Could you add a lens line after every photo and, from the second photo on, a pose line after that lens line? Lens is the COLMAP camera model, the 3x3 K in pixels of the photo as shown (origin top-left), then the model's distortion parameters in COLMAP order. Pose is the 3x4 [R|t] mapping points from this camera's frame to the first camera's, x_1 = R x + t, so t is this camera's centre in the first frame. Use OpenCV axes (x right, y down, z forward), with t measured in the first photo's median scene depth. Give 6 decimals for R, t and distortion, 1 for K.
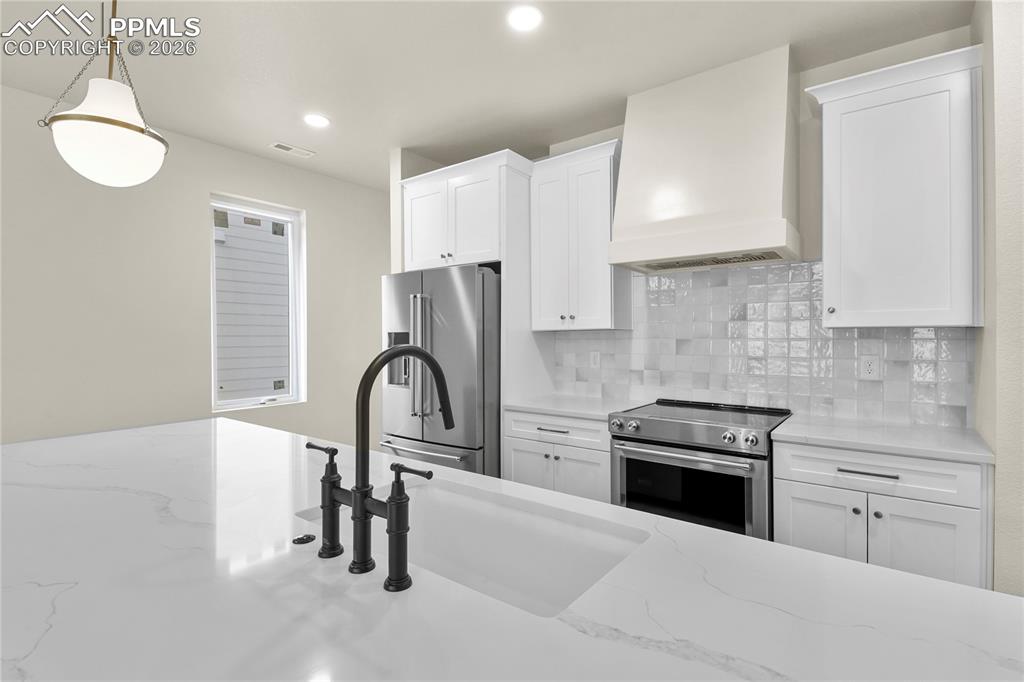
lens RADIAL K [[484.4, 0, 517.2], [0, 484.4, 338.1], [0, 0, 1]] dist [0.015938, -0.000376]
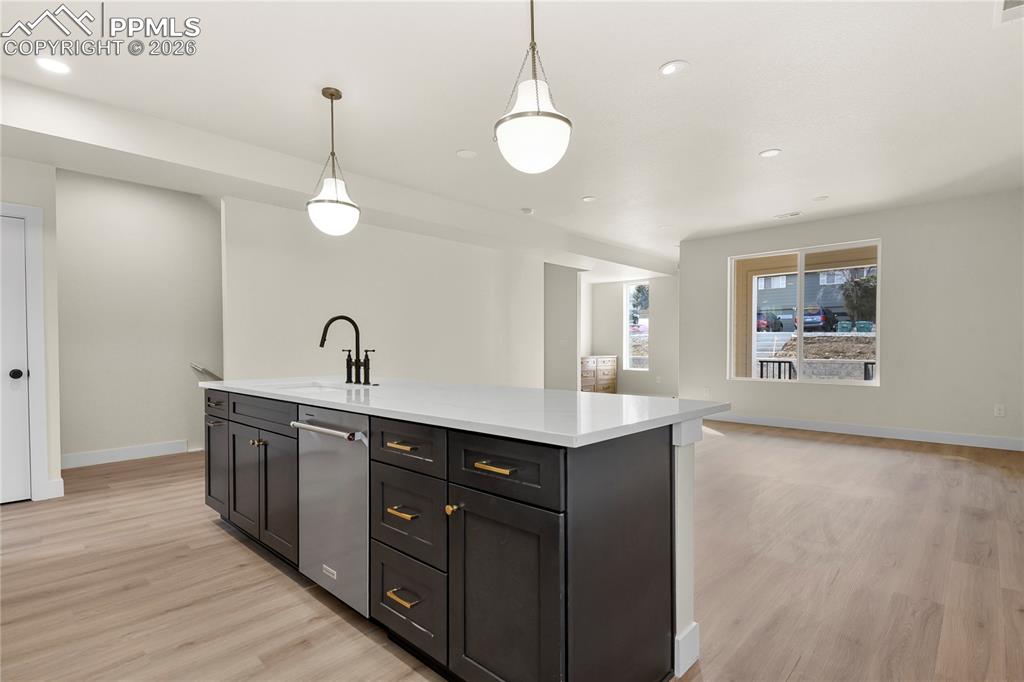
lens RADIAL K [[501.2, 0, 512.5], [0, 501.2, 352.6], [0, 0, 1]] dist [0.001026, 0.000084]
pose [[-0.995824, 0.003414, 0.091230, -0.487107], [0.004547, 0.999915, 0.012213, 0.064090], [-0.091181, 0.012577, -0.995755, 1.294949]]
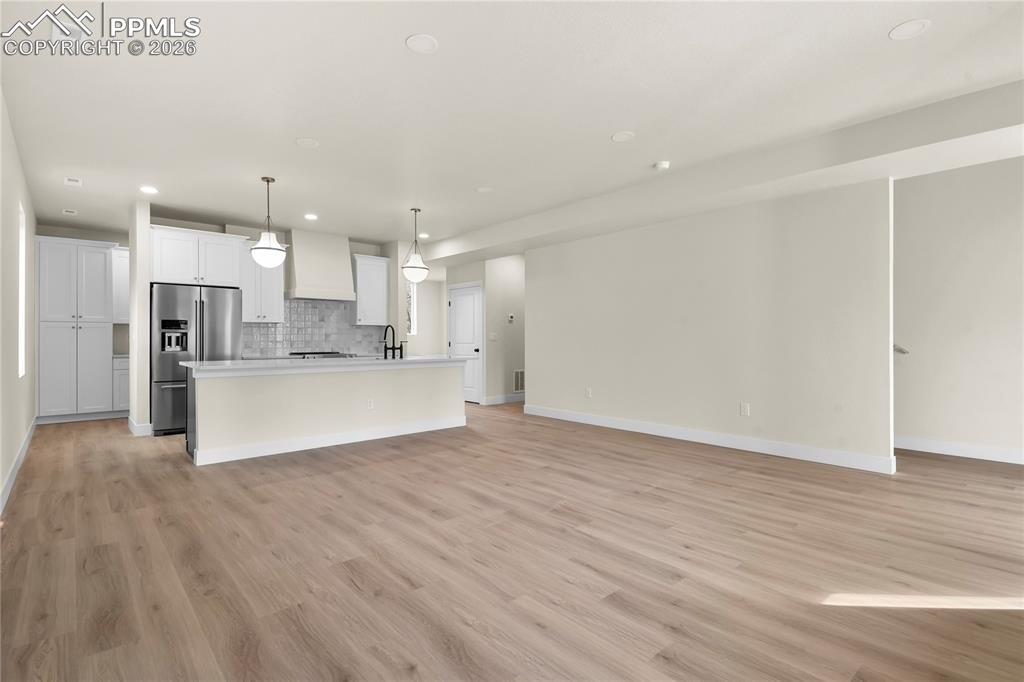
lens RADIAL K [[496.7, 0, 531.2], [0, 496.7, 340.1], [0, 0, 1]] dist [-0.001190, -0.001106]
pose [[0.157222, 0.002191, 0.987561, -1.976092], [0.000480, 0.999997, -0.002295, 0.070548], [-0.987563, 0.000835, 0.157221, -0.564894]]
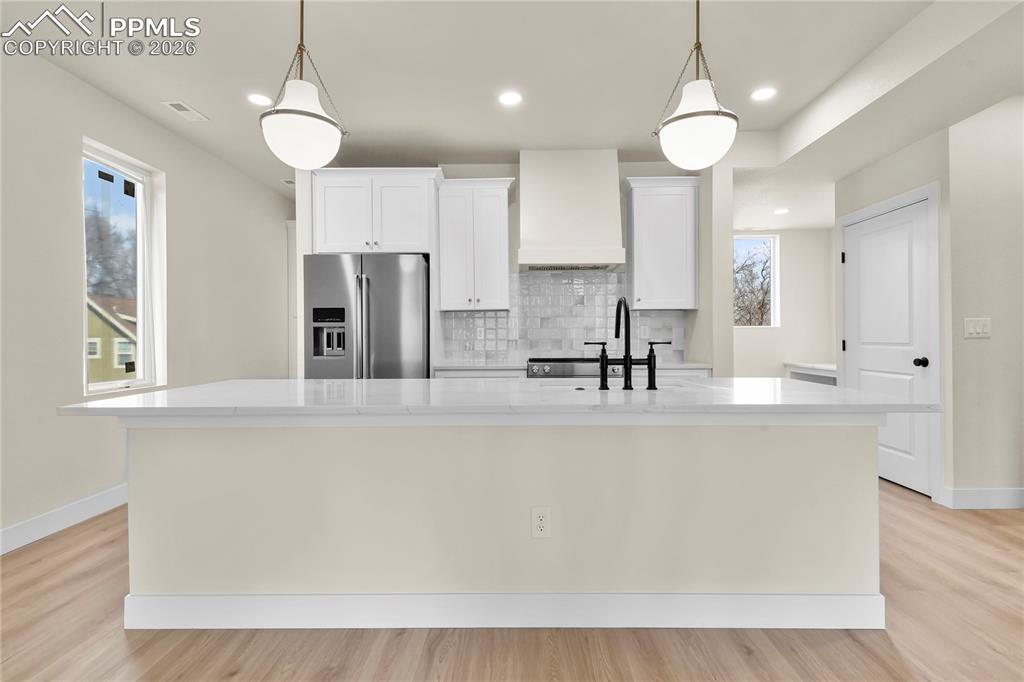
lens RADIAL K [[495.4, 0, 513.9], [0, 495.4, 335.8], [0, 0, 1]] dist [0.019005, -0.000687]
pose [[0.805691, -0.000753, 0.592336, -0.647042], [0.003725, 0.999986, -0.003795, 0.064125], [-0.592325, 0.005264, 0.805682, -0.182906]]
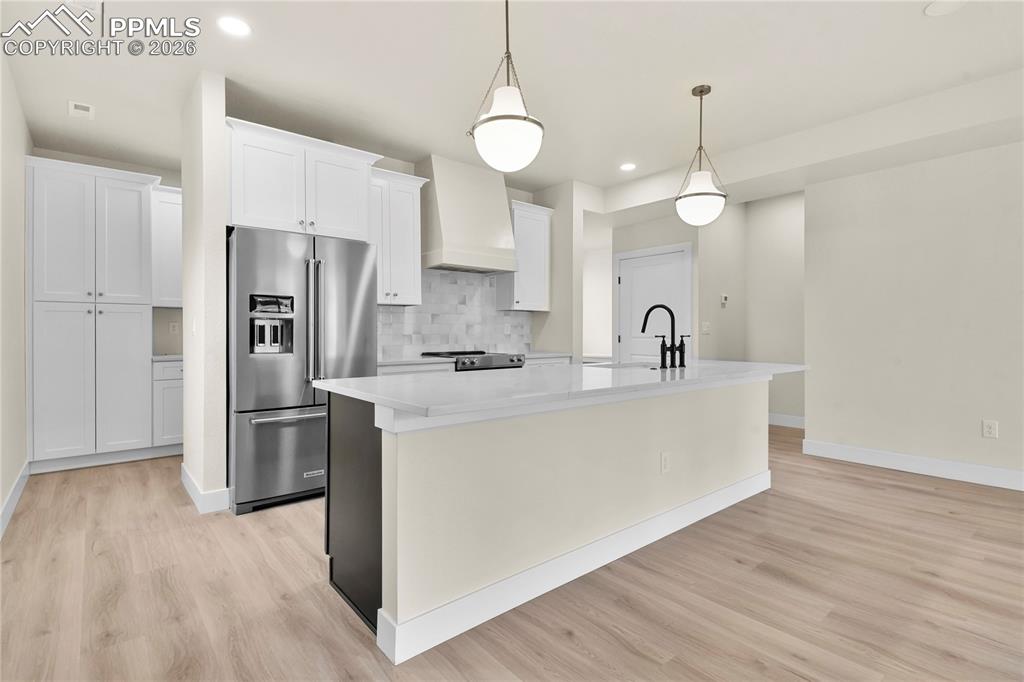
lens RADIAL K [[495.4, 0, 513.9], [0, 495.4, 335.8], [0, 0, 1]] dist [0.019005, -0.000687]
pose [[0.209554, -0.003275, 0.977792, -1.192302], [0.000818, 0.999995, 0.003174, 0.068452], [-0.977797, 0.000134, 0.209556, 0.403741]]
